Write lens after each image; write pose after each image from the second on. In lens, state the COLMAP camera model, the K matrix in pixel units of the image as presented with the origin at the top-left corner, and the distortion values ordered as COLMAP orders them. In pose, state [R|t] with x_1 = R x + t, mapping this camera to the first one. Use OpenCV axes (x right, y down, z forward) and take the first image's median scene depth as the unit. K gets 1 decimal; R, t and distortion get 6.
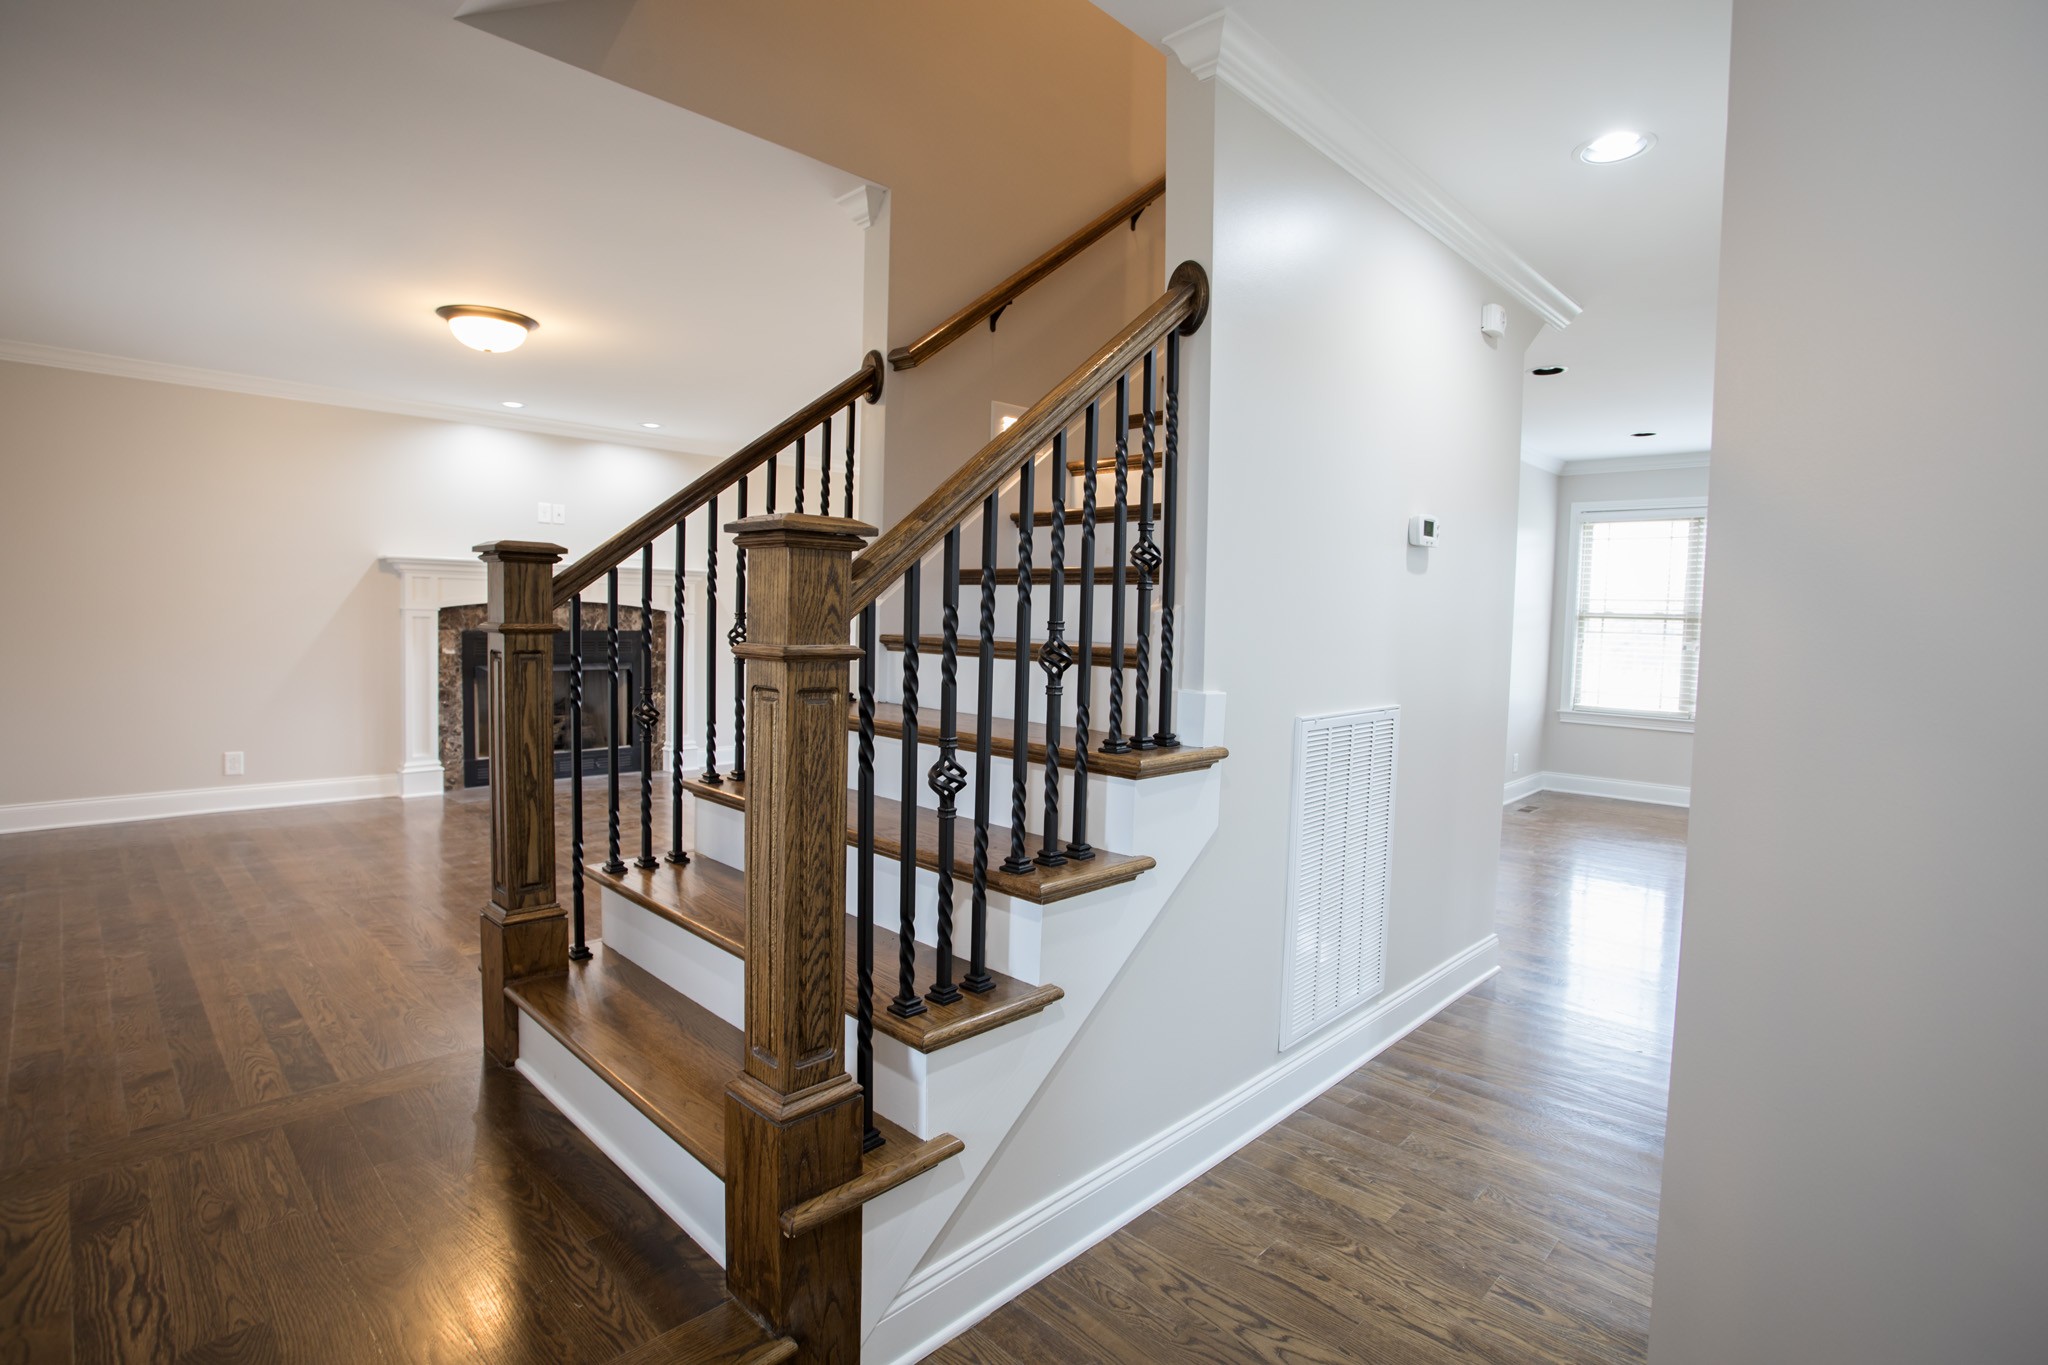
lens RADIAL K [[996.2, 0, 1020.0], [0, 996.2, 674.5], [0, 0, 1]] dist [-0.072313, 0.030423]
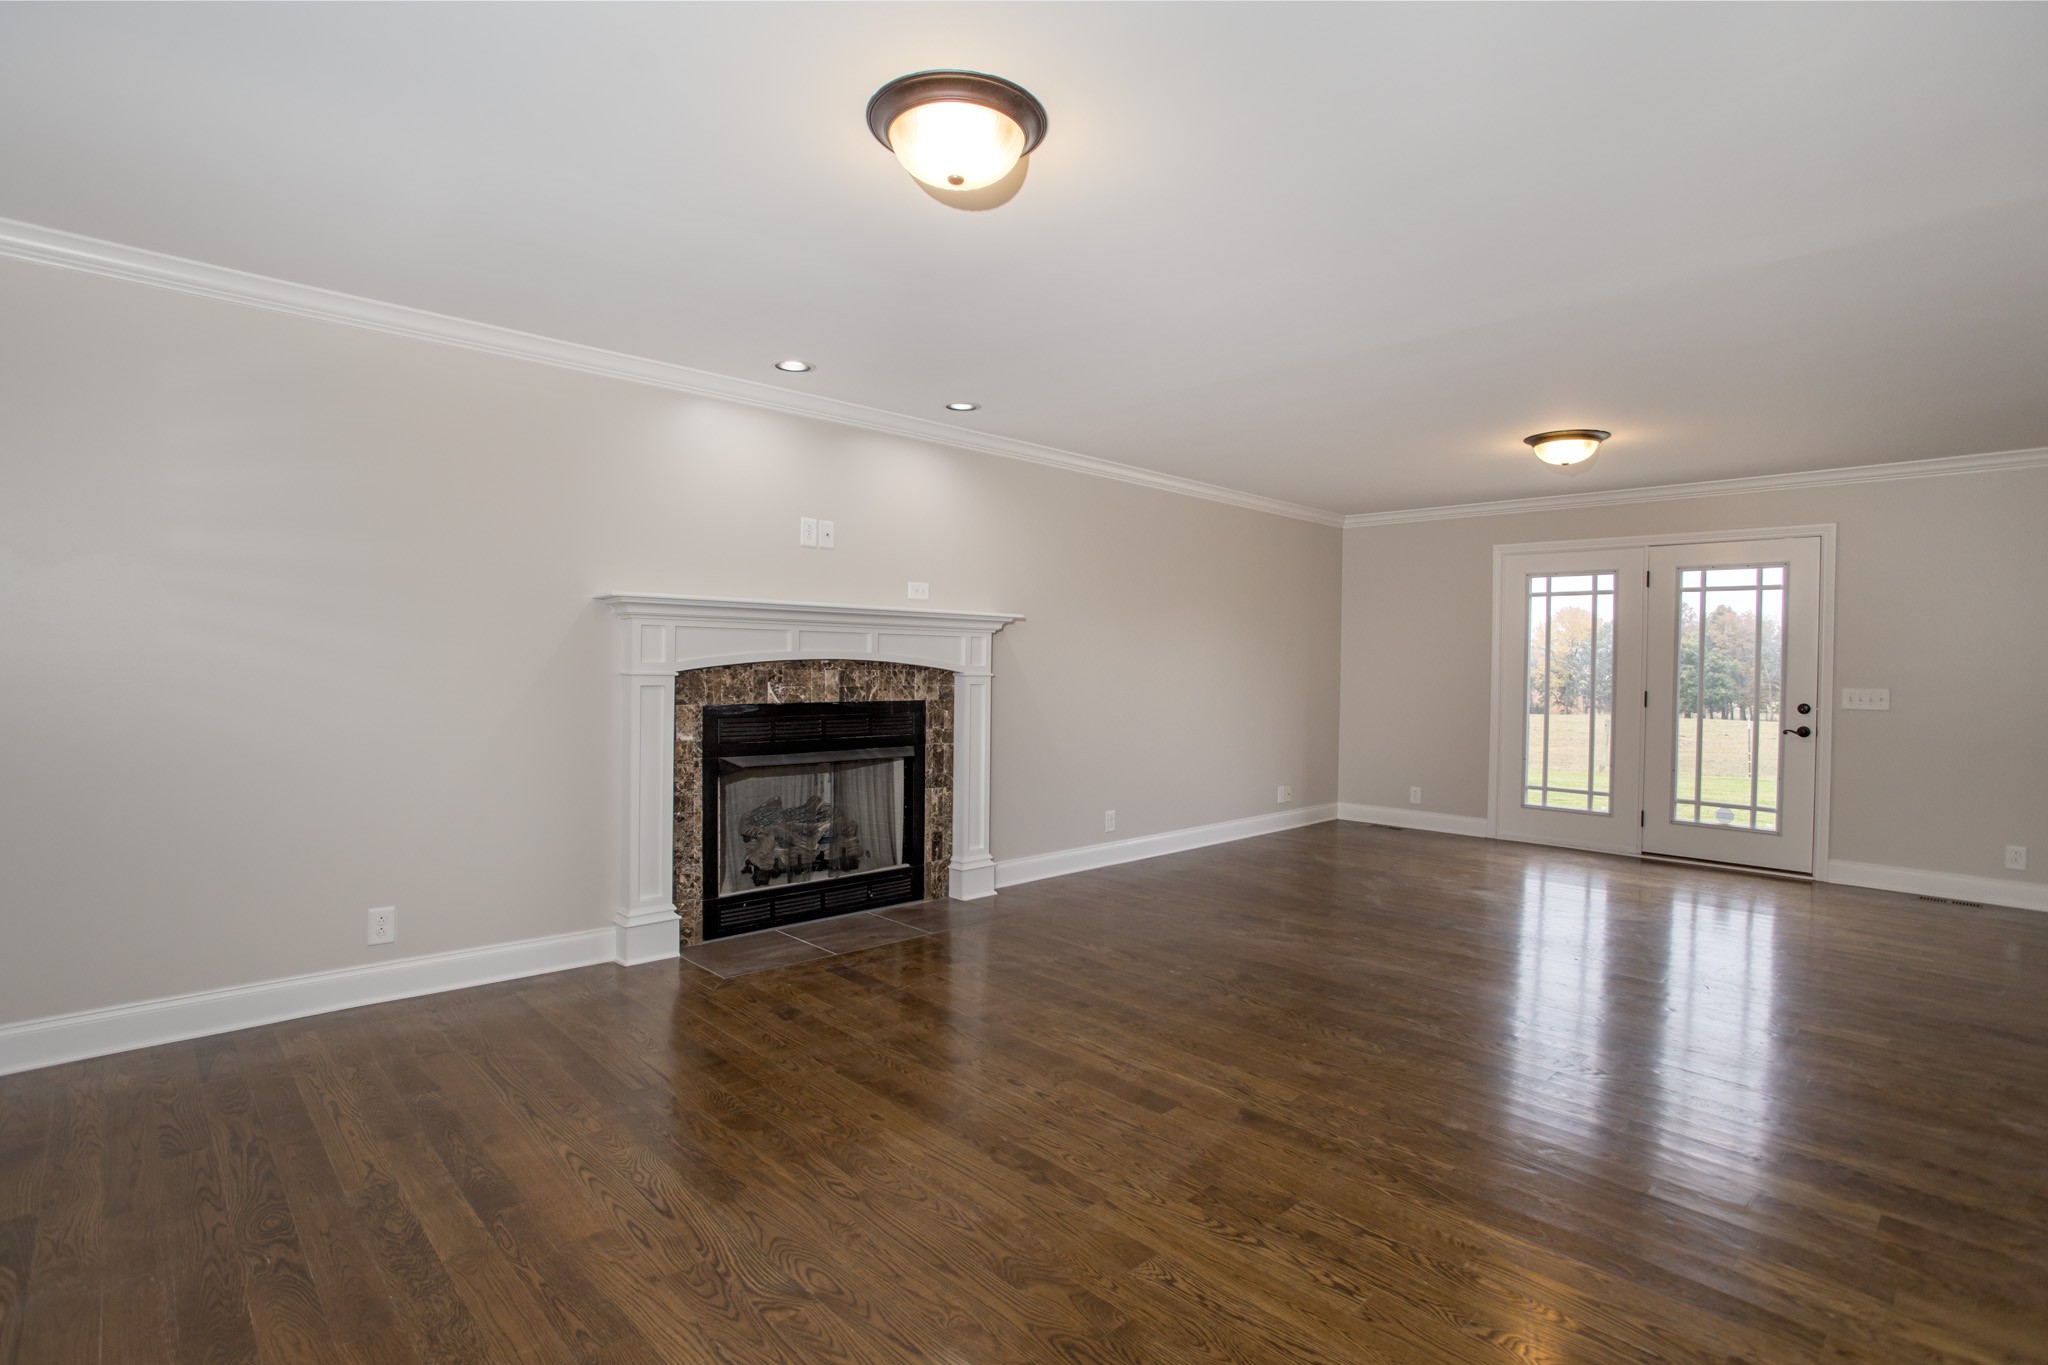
lens RADIAL K [[996.2, 0, 1020.0], [0, 996.2, 674.5], [0, 0, 1]] dist [-0.072313, 0.030423]
pose [[0.999514, -0.008306, -0.030034, -0.339550], [0.006784, 0.998705, -0.050421, -0.030839], [0.030414, 0.050193, 0.998276, 0.335841]]
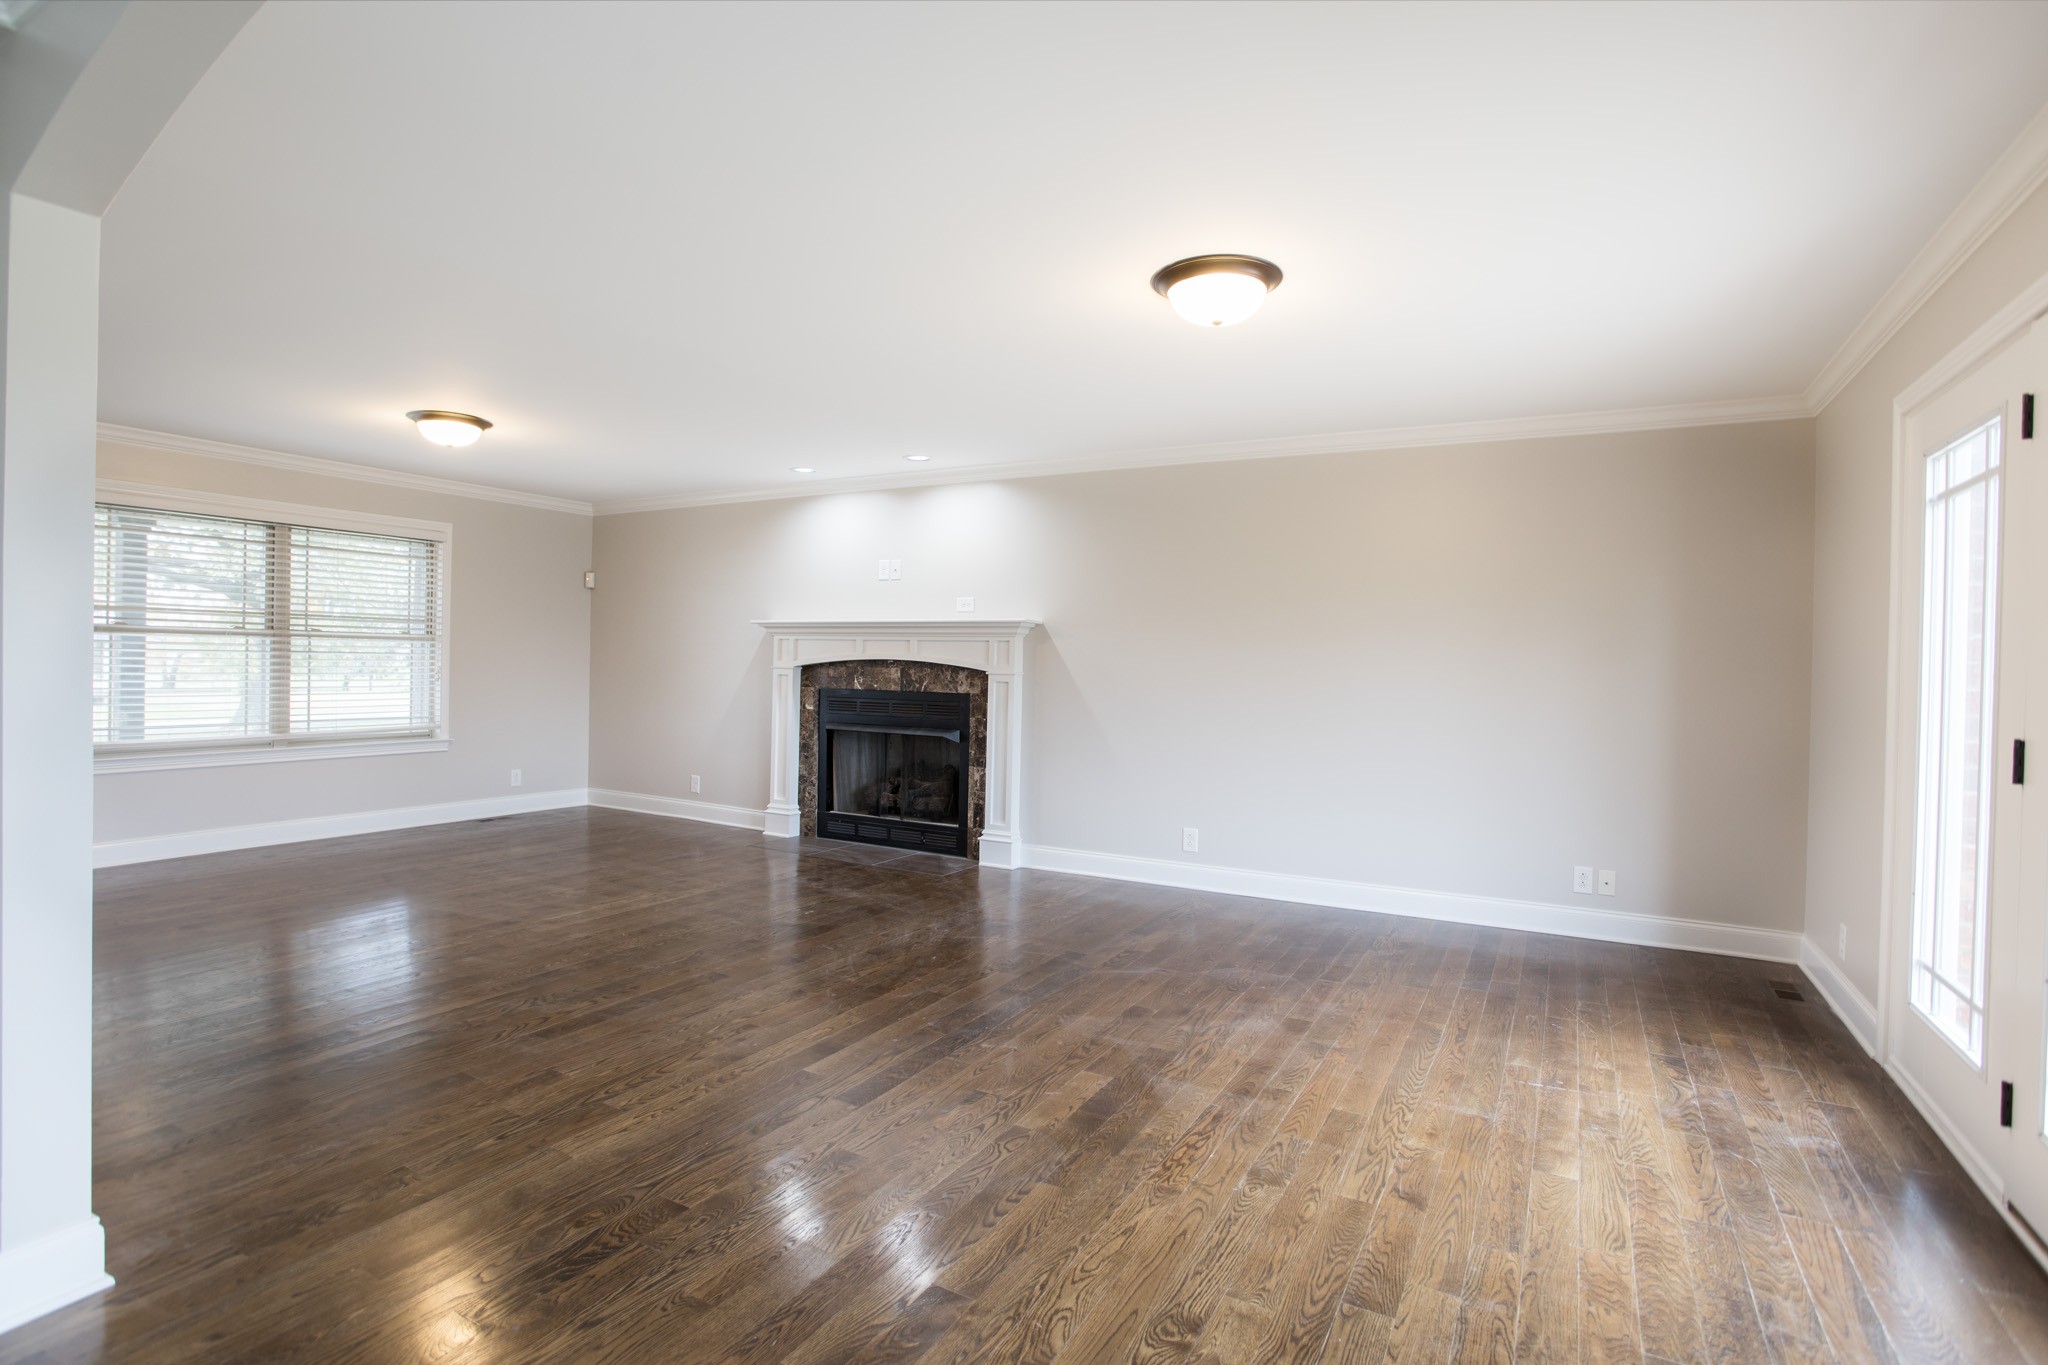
lens RADIAL K [[996.2, 0, 1020.0], [0, 996.2, 674.5], [0, 0, 1]] dist [-0.072313, 0.030423]
pose [[0.265708, -0.007840, -0.964022, 0.537558], [-0.076631, 0.996631, -0.029226, -0.045370], [0.961003, 0.081640, 0.264212, 0.934523]]
